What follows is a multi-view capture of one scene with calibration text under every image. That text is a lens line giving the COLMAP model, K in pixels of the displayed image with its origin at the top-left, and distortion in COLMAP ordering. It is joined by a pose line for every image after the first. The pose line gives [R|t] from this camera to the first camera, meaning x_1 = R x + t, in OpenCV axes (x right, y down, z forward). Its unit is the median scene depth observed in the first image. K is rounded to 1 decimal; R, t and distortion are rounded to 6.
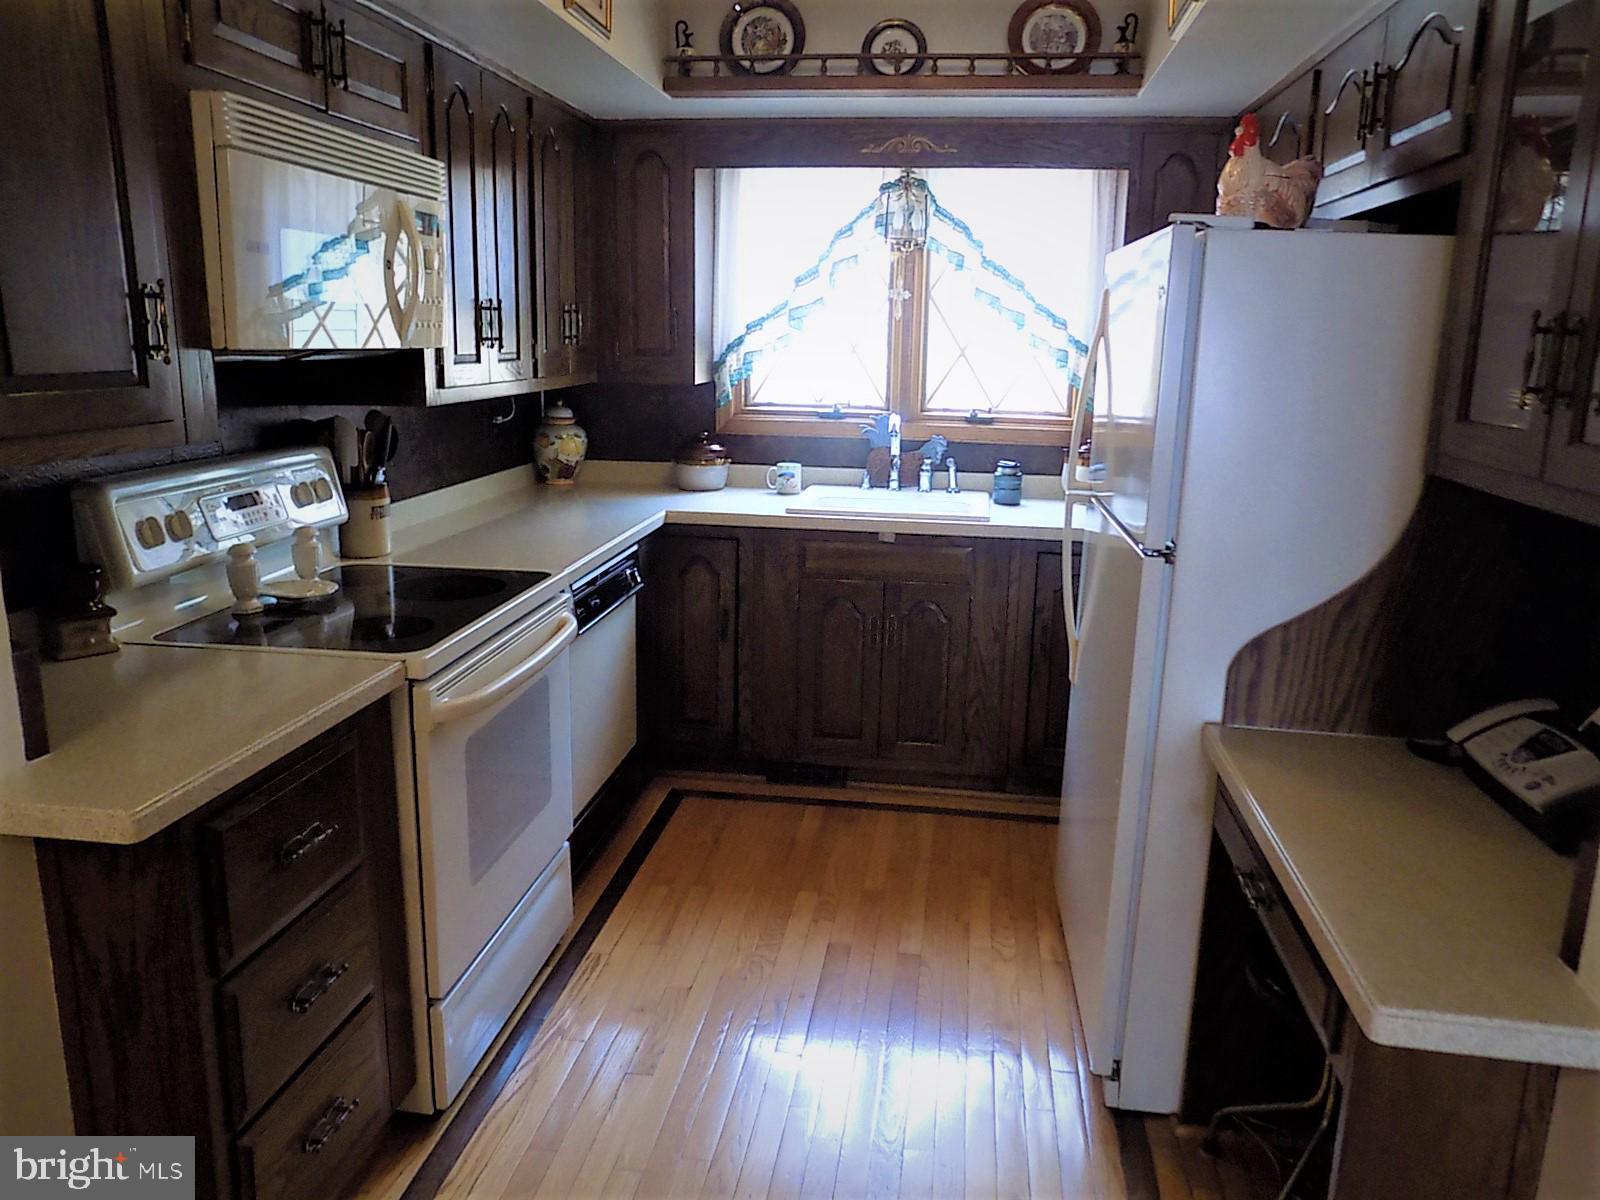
lens RADIAL K [[1220.0, 0, 790.9], [0, 1220.0, 606.9], [0, 0, 1]] dist [-0.022657, 0.063711]
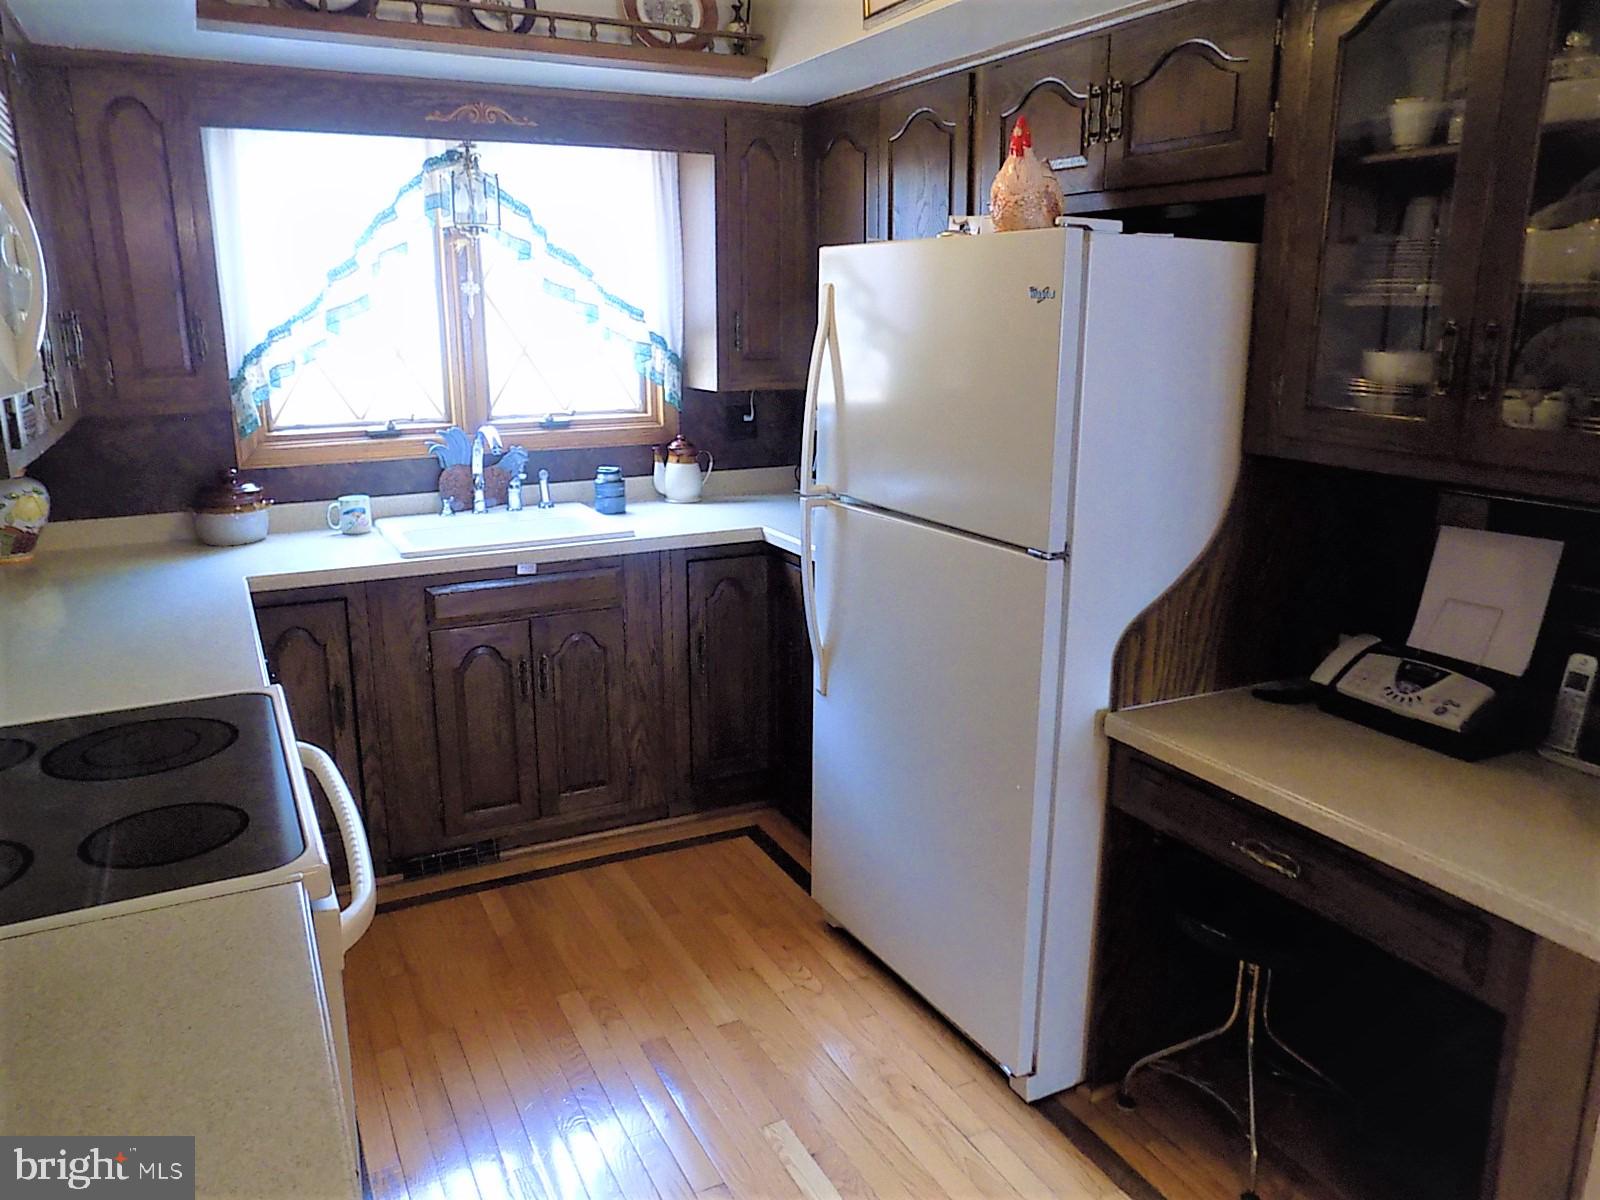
lens RADIAL K [[1220.0, 0, 846.3], [0, 1220.0, 609.7], [0, 0, 1]] dist [-0.022657, 0.063711]
pose [[0.812274, -0.168755, 0.558330, -0.214111], [0.154894, 0.985271, 0.072453, -0.053189], [-0.562333, 0.027630, 0.826449, 0.142757]]
